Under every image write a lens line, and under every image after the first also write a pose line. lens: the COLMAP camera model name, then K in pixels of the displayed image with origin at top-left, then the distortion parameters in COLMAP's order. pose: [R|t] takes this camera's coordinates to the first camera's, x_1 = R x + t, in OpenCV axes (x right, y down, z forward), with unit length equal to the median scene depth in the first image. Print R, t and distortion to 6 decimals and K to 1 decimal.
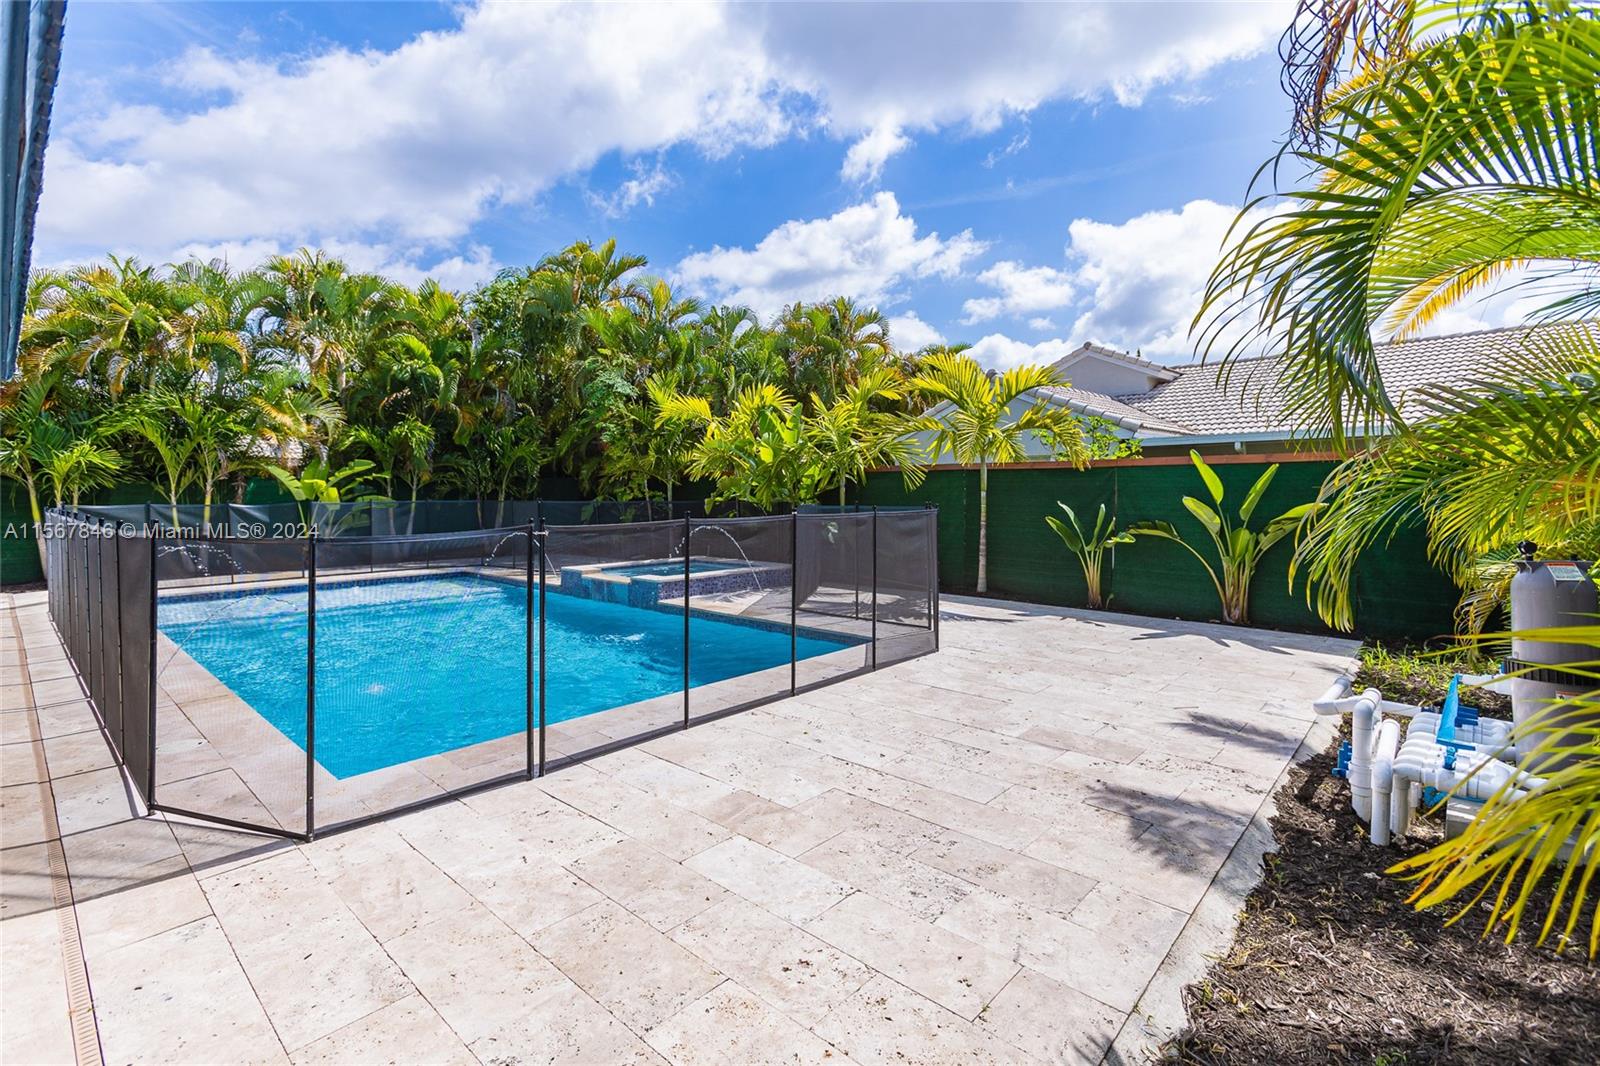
lens RADIAL K [[723.9, 0, 800.3], [0, 723.9, 533.7], [0, 0, 1]] dist [-0.016962, 0.007177]
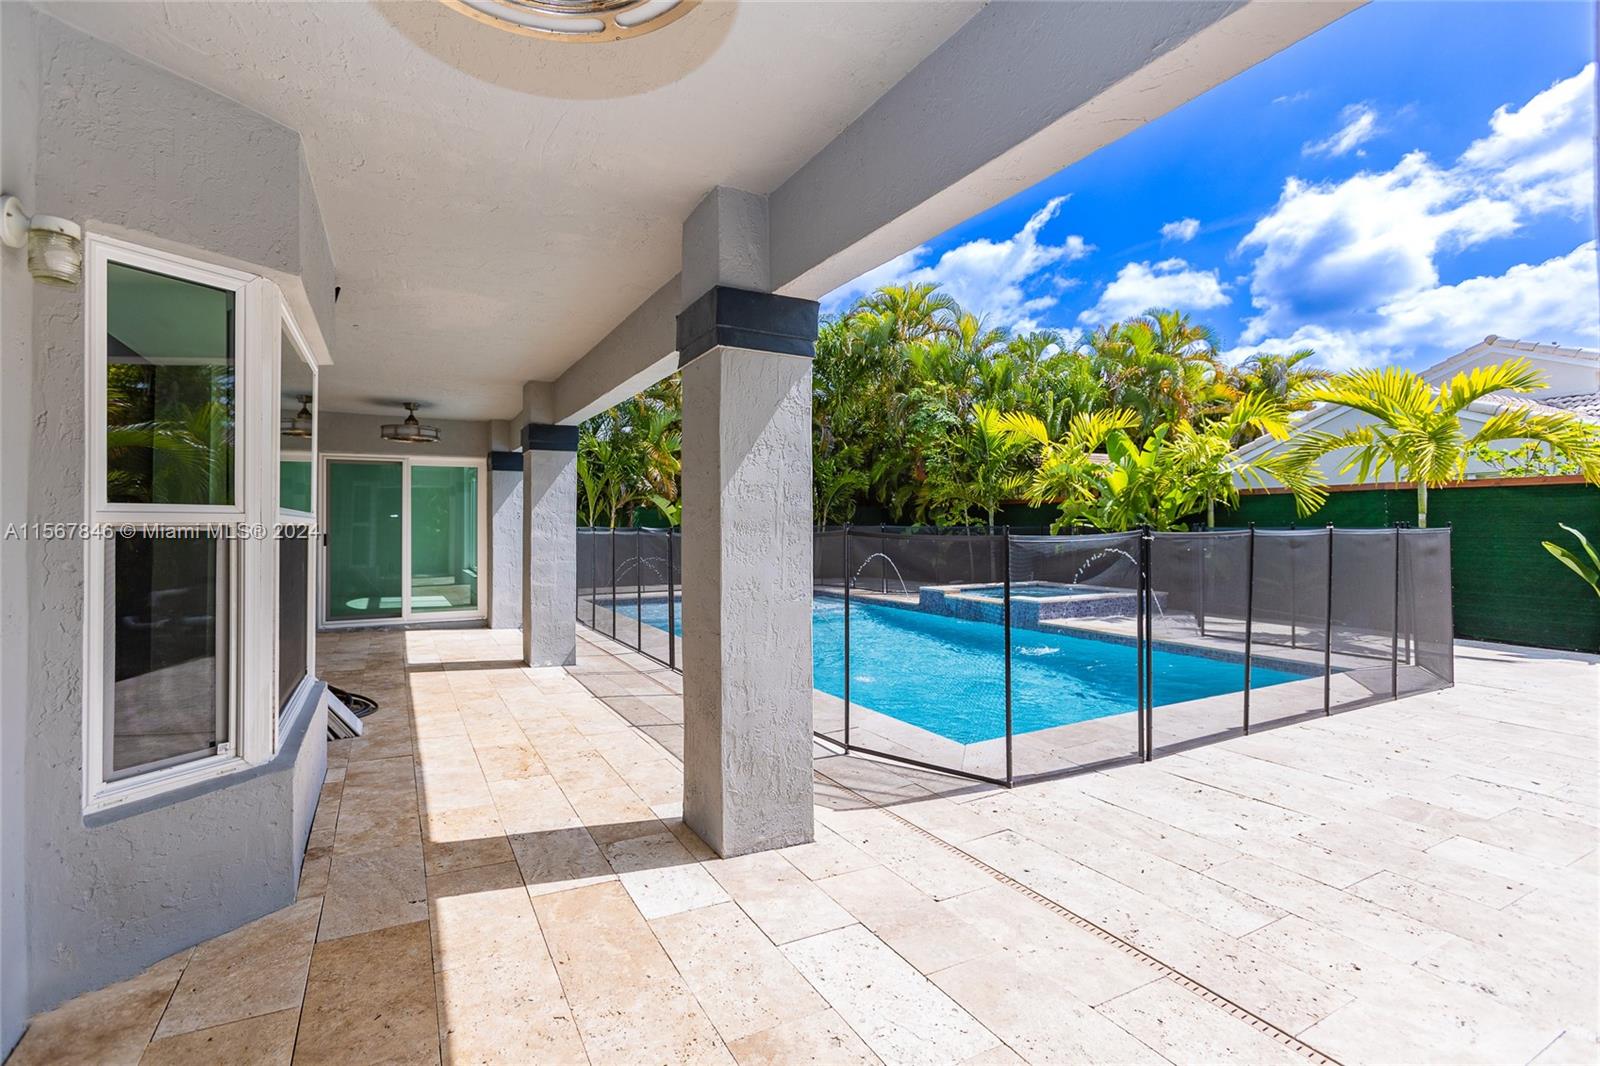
lens RADIAL K [[723.9, 0, 780.6], [0, 723.9, 541.0], [0, 0, 1]] dist [-0.016962, 0.007177]
pose [[0.933034, 0.008854, -0.359679, -0.167245], [-0.020898, 0.999343, -0.029613, 0.017587], [0.359180, 0.035146, 0.932606, -0.072102]]
